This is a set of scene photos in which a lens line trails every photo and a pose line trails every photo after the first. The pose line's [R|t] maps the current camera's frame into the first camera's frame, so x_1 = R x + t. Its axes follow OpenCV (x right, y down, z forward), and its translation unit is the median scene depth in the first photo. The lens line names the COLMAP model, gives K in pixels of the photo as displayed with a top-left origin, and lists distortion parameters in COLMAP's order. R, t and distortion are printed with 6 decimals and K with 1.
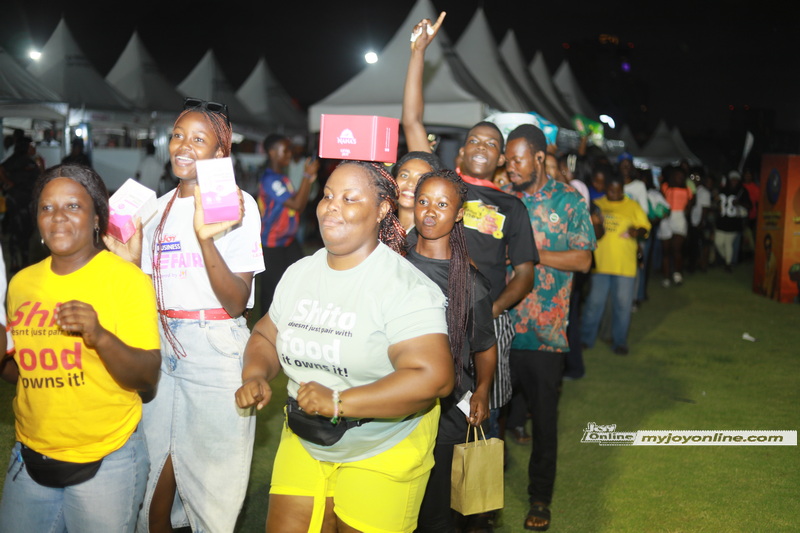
lens RADIAL K [[1151.7, 0, 400.3], [0, 1151.7, 264.8], [0, 0, 1]] dist [-0.145701, 0.000000]
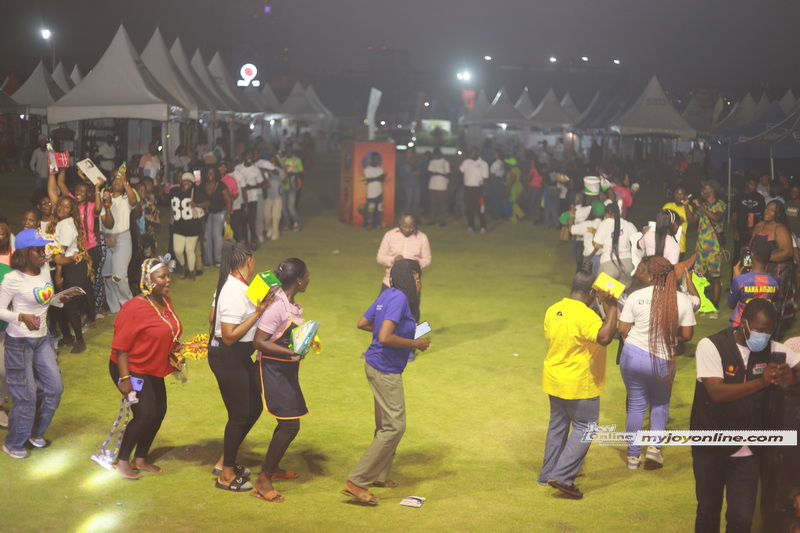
lens RADIAL K [[1151.7, 0, 402.4], [0, 1151.7, 267.9], [0, 0, 1]] dist [-0.145701, 0.000000]
pose [[0.952923, -0.051486, 0.298809, -0.071689], [0.035079, 0.997581, 0.060020, -0.004285], [-0.301176, -0.046713, 0.952424, -0.406665]]
